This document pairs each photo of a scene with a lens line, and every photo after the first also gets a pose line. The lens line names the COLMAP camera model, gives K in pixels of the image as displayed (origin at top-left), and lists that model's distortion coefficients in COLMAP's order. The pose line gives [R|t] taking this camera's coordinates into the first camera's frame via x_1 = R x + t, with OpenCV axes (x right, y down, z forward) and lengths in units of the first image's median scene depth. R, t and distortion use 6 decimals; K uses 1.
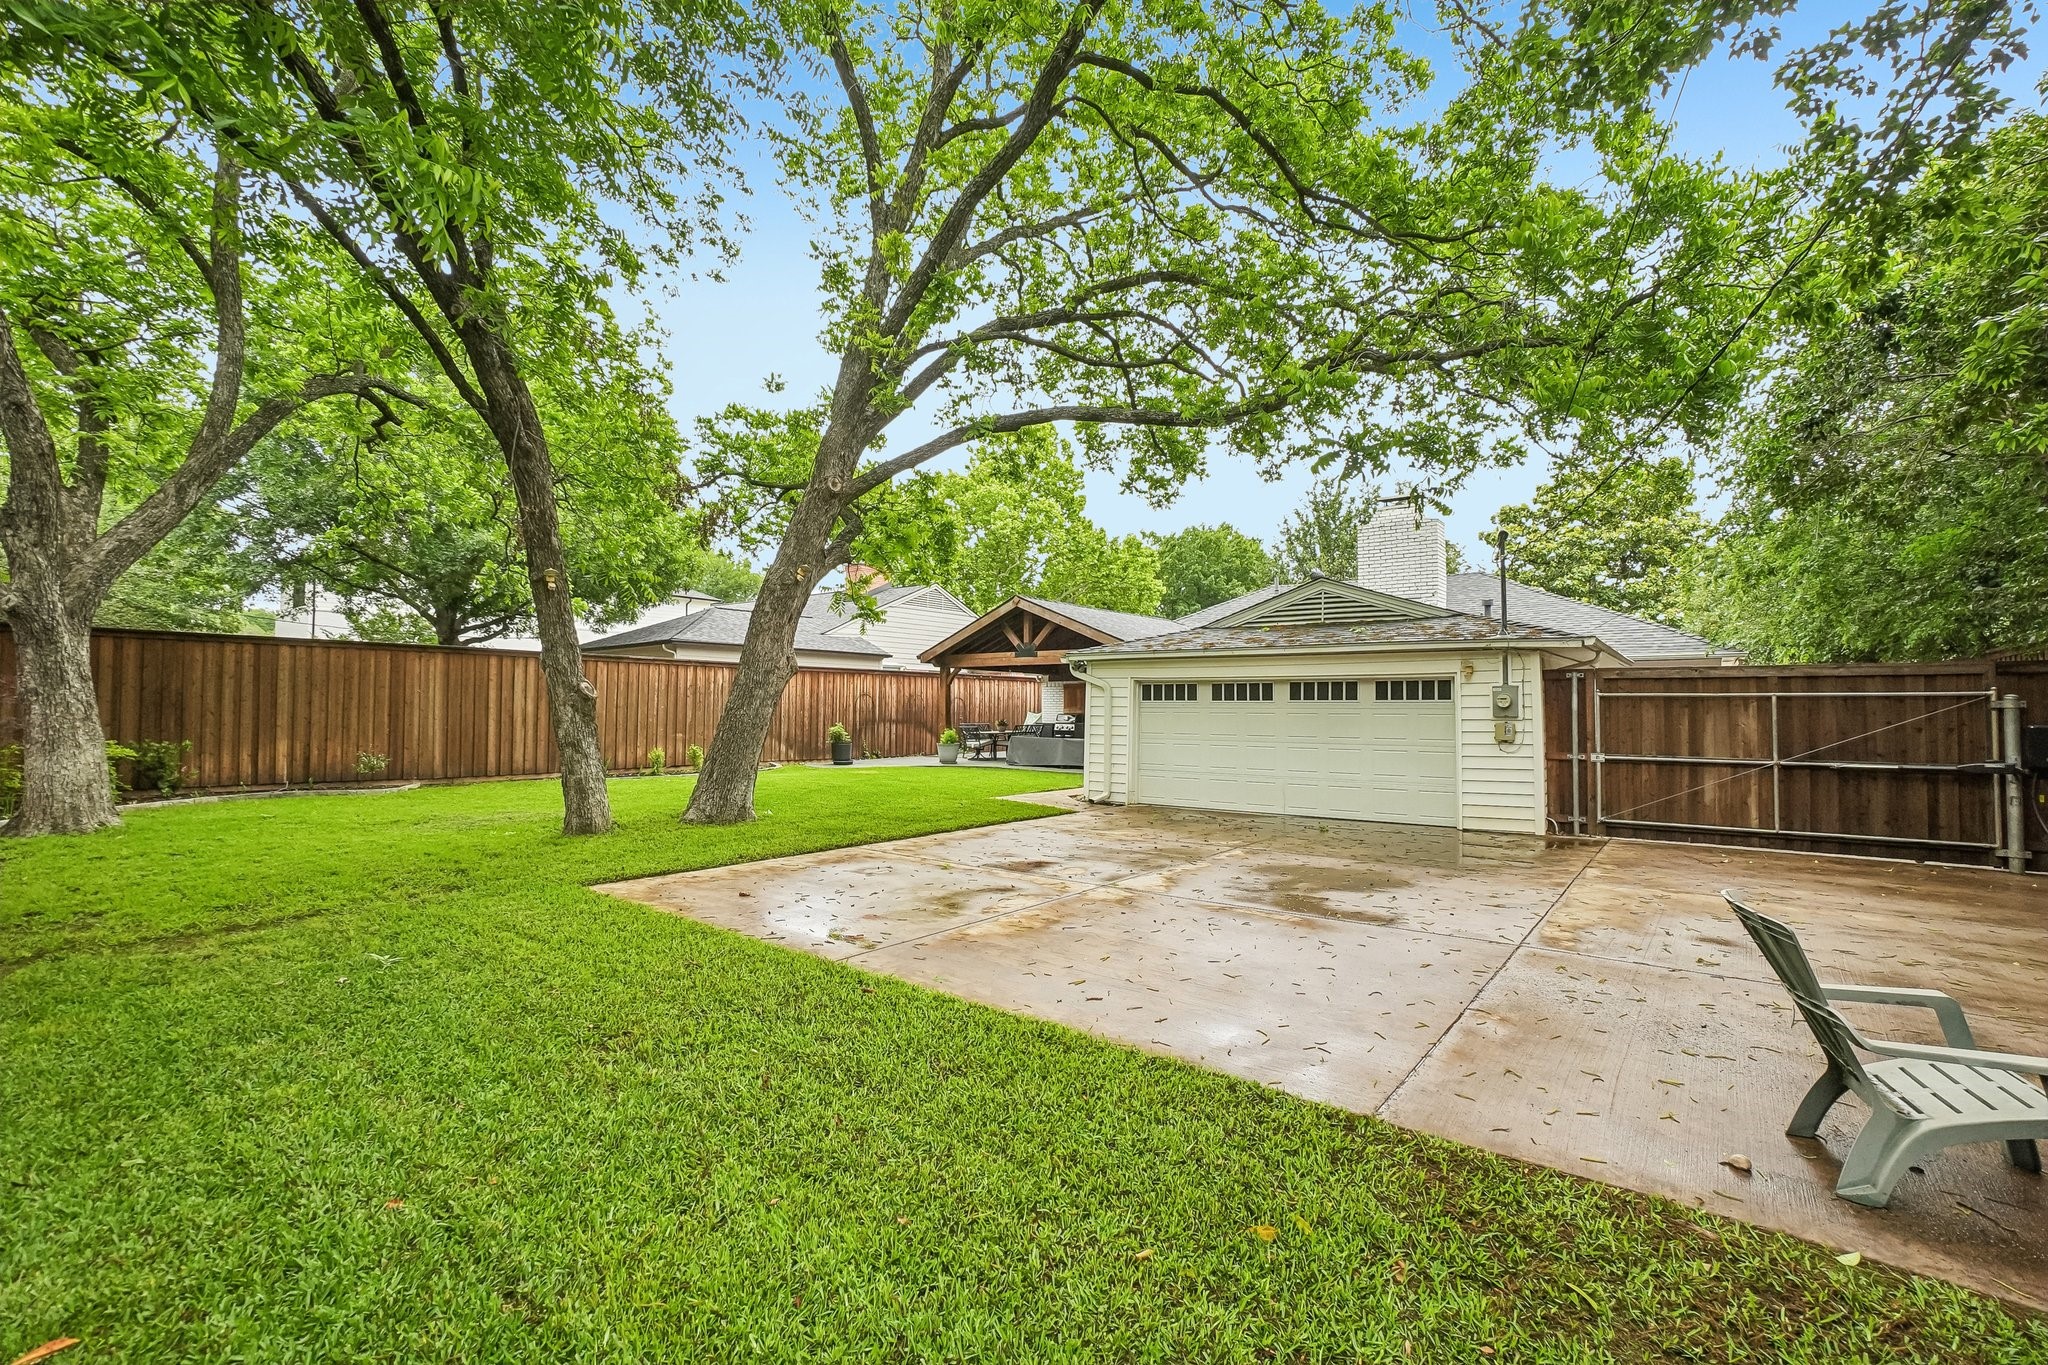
lens RADIAL K [[926.2, 0, 1014.0], [0, 926.2, 670.5], [0, 0, 1]] dist [-0.062850, 0.020894]
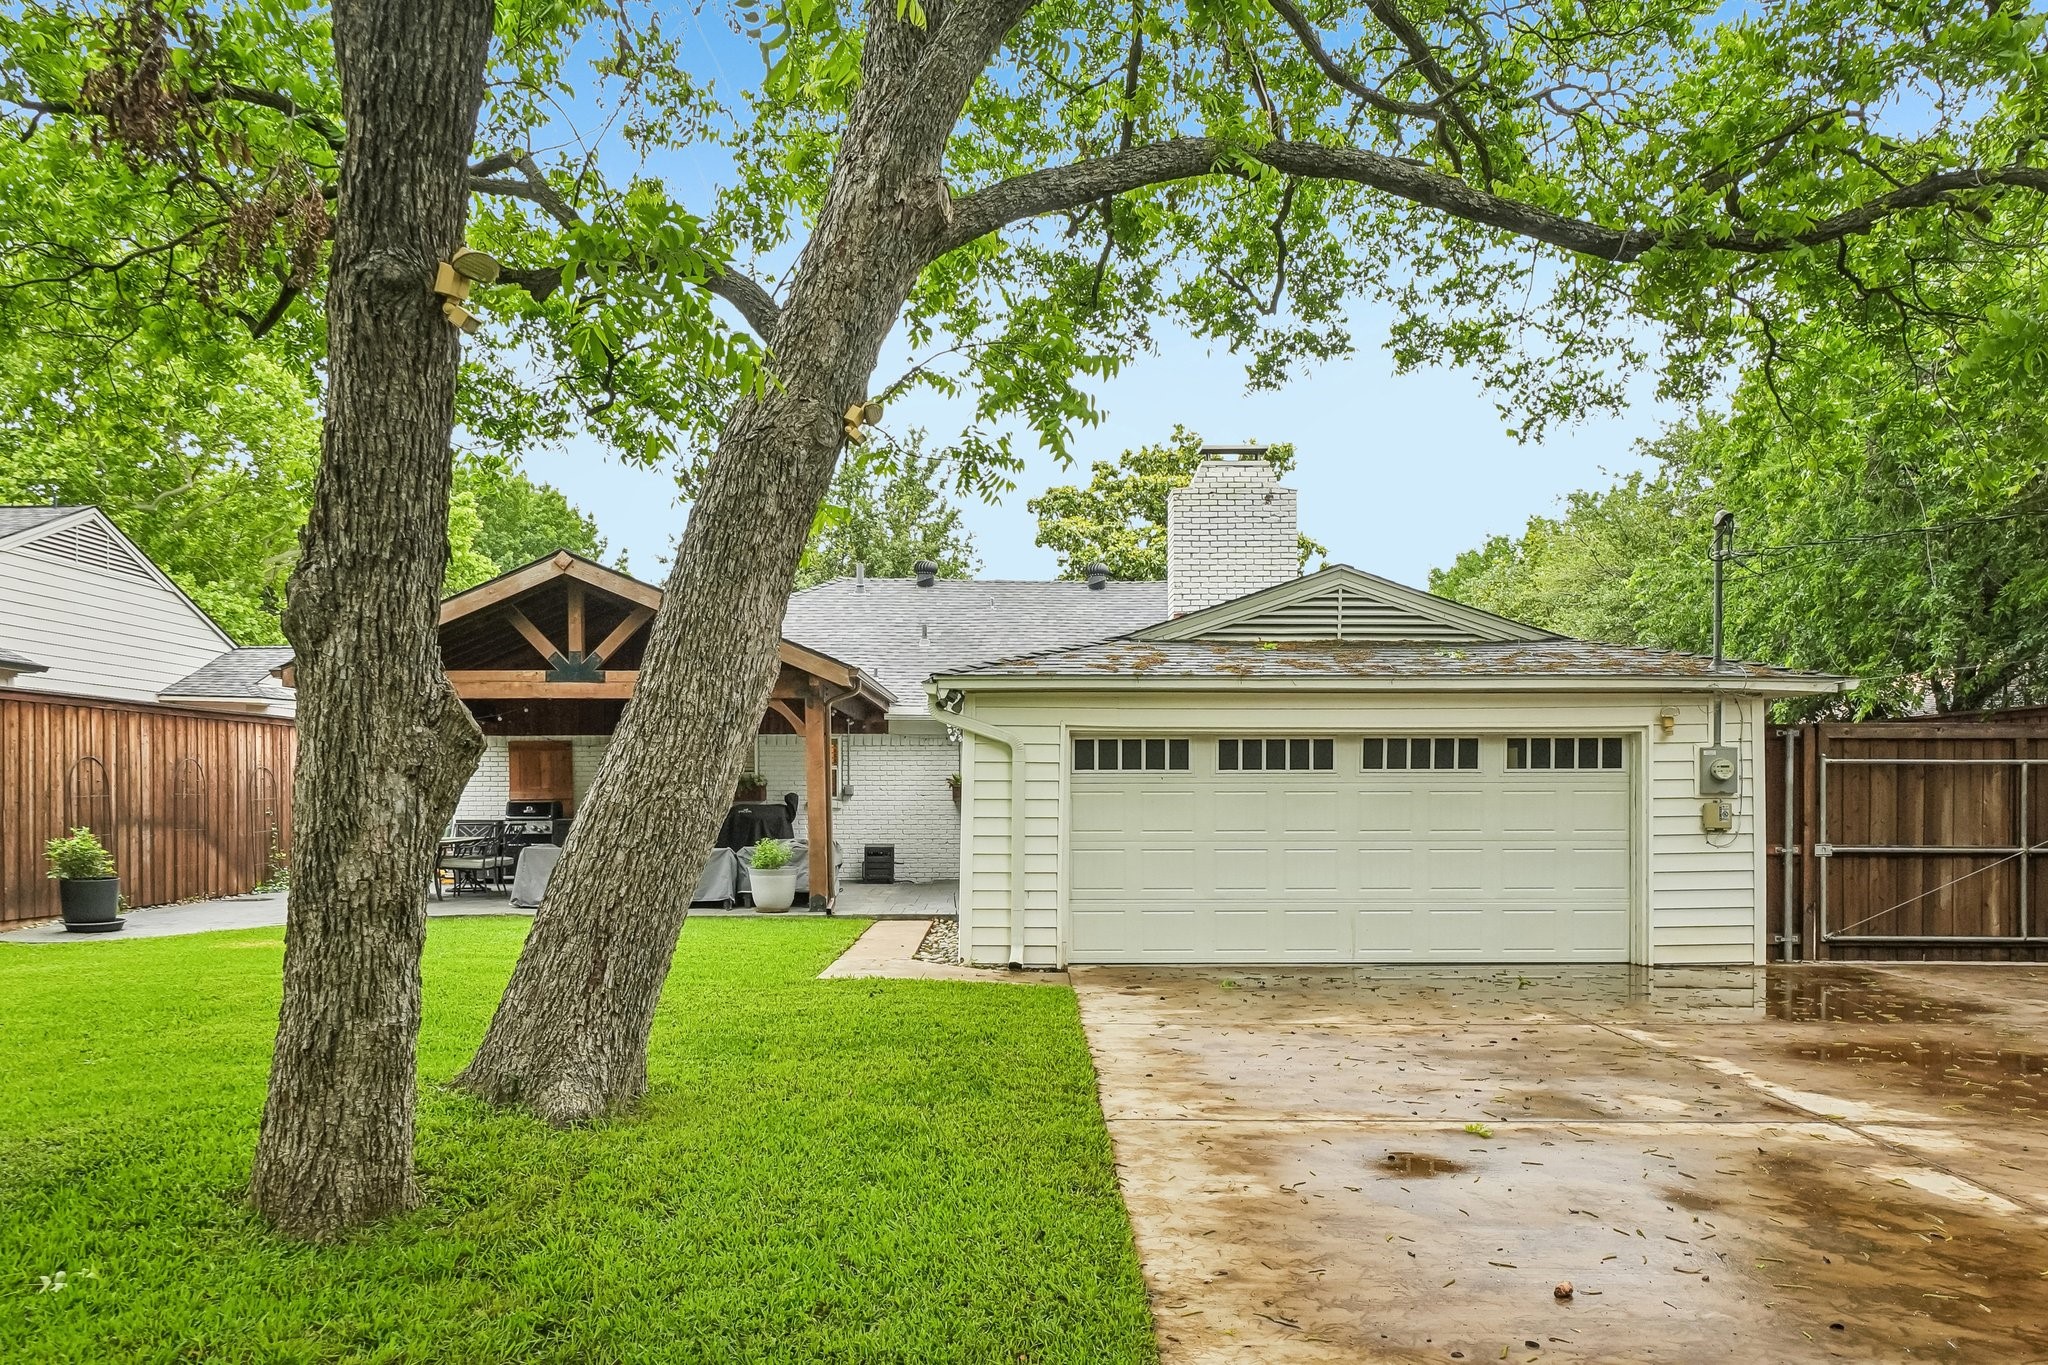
lens RADIAL K [[1500.1, 0, 1024.6], [0, 1500.1, 835.6], [0, 0, 1]] dist [0.008081, 0.001462]
pose [[0.781025, -0.024380, 0.624024, -0.485946], [-0.018854, 0.997862, 0.062583, 0.019529], [-0.624215, -0.060644, 0.778895, 0.402824]]
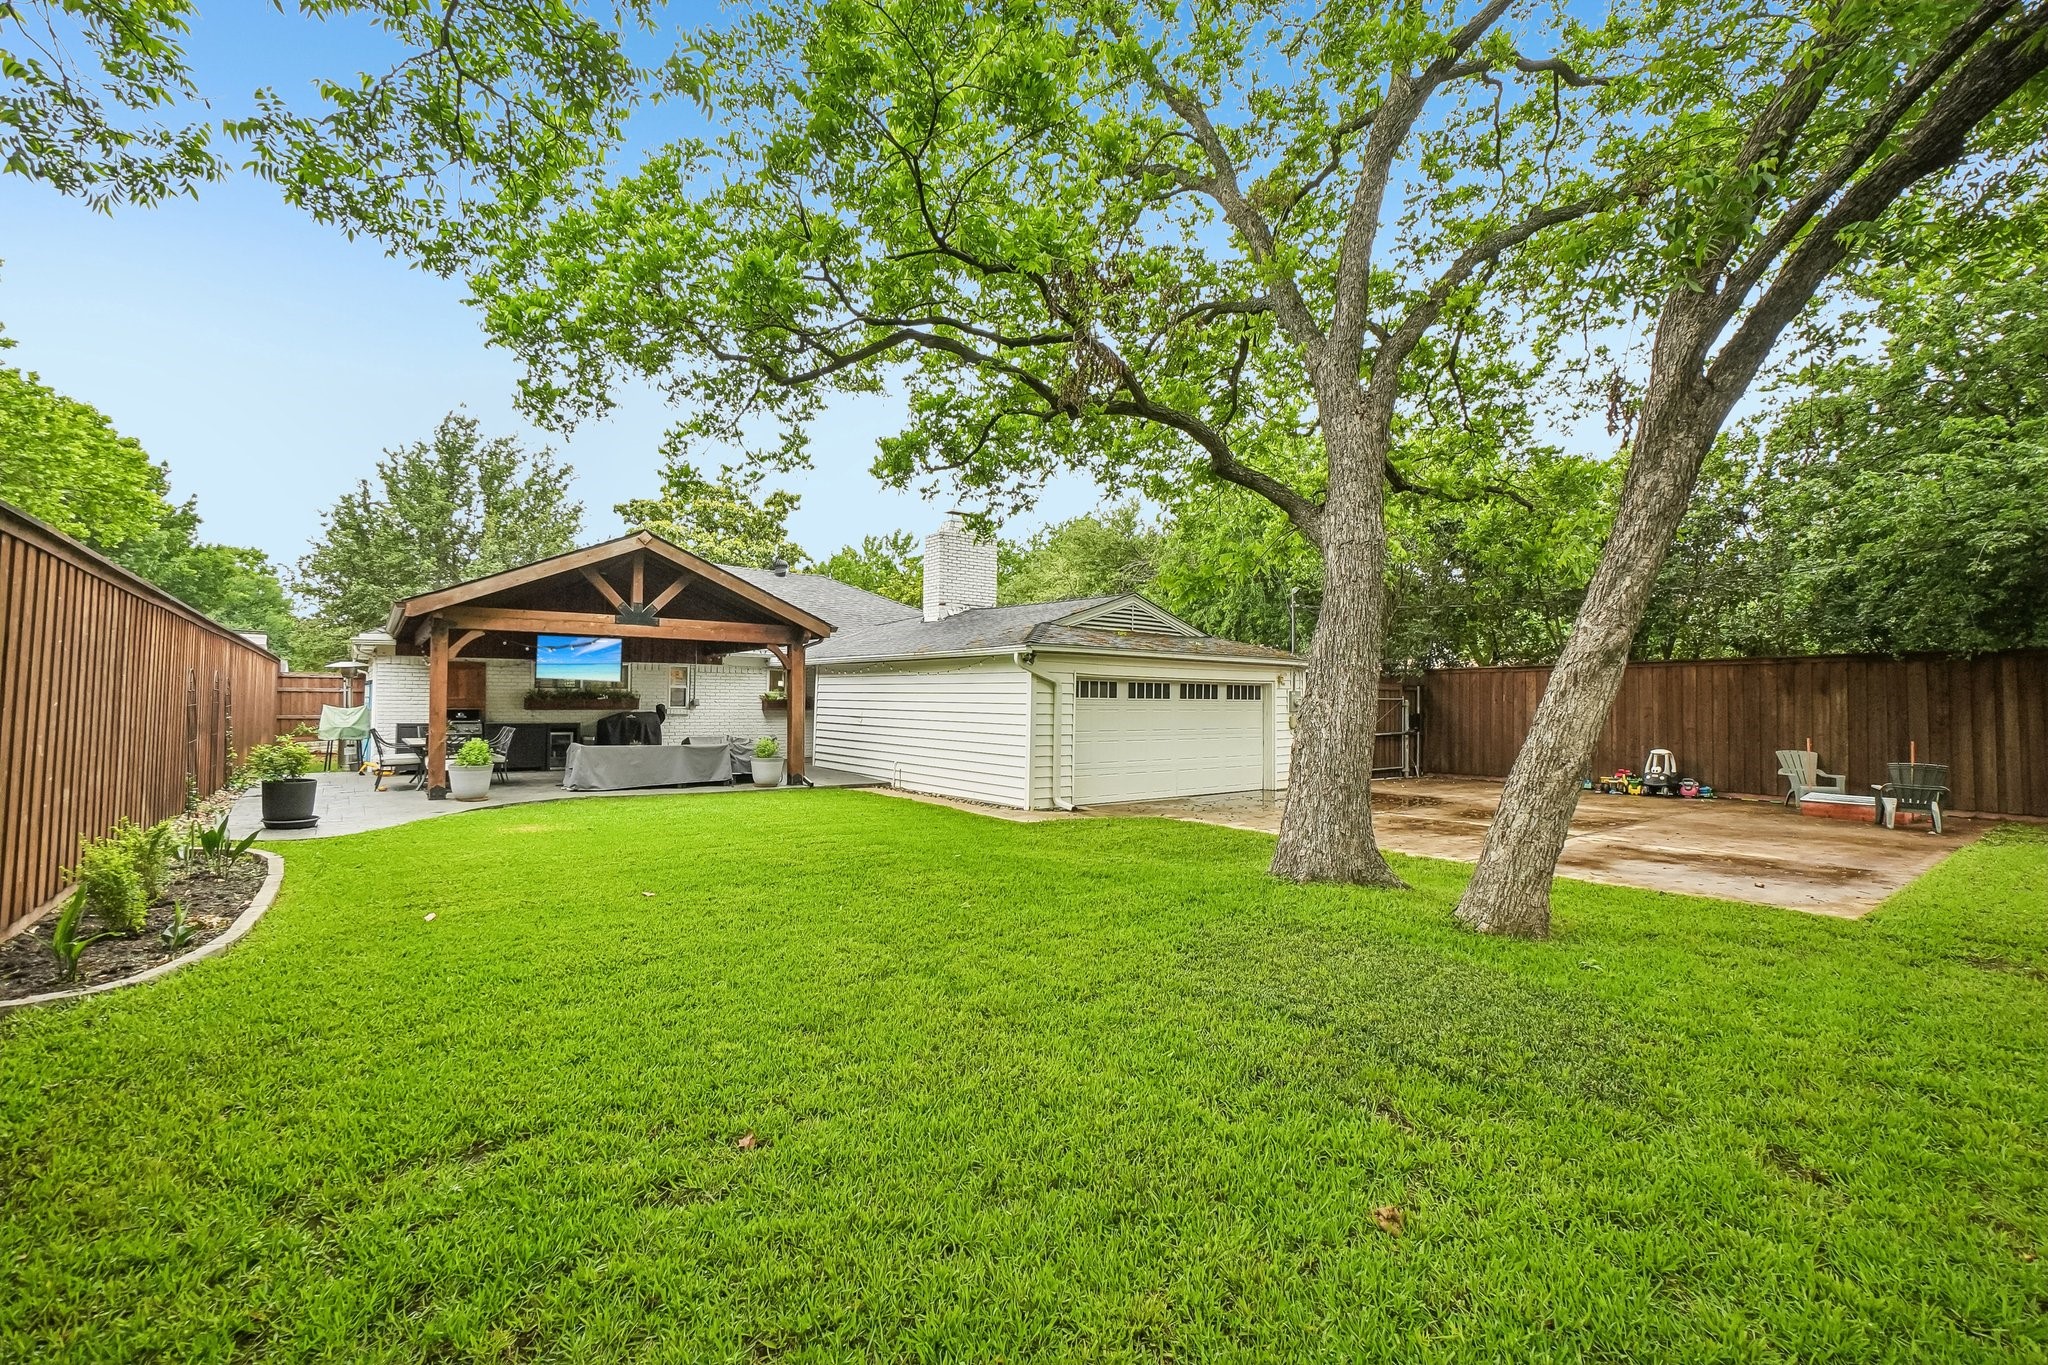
lens RADIAL K [[926.2, 0, 1014.0], [0, 926.2, 670.5], [0, 0, 1]] dist [-0.062850, 0.020894]
pose [[0.242070, 0.029605, 0.969807, -0.923756], [-0.046826, 0.998726, -0.018800, 0.029572], [-0.969128, -0.040862, 0.243148, 0.958234]]
